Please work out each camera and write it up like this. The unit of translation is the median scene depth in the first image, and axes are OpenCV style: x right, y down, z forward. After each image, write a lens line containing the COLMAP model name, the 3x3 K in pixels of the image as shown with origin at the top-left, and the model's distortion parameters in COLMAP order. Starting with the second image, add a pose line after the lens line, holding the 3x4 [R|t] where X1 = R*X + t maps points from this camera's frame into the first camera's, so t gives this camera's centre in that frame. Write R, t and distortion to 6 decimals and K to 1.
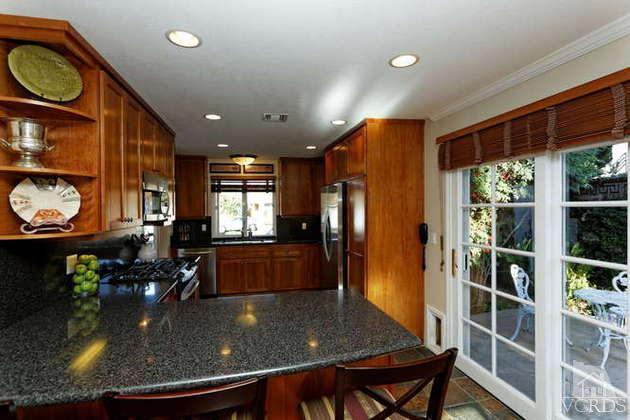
lens RADIAL K [[294.7, 0, 310.2], [0, 294.7, 208.1], [0, 0, 1]] dist [-0.002231, 0.000087]
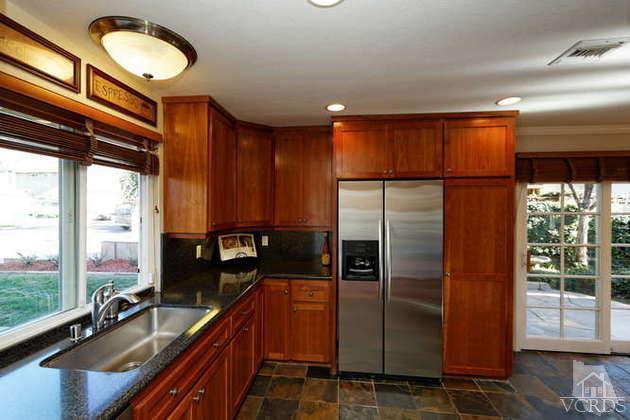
lens RADIAL K [[294.7, 0, 310.2], [0, 294.7, 208.1], [0, 0, 1]] dist [-0.002231, 0.000087]
pose [[0.324659, 0.010730, 0.945770, -0.424289], [-0.007382, 0.999934, -0.008811, -0.007198], [-0.945802, -0.004122, 0.324717, 0.678520]]
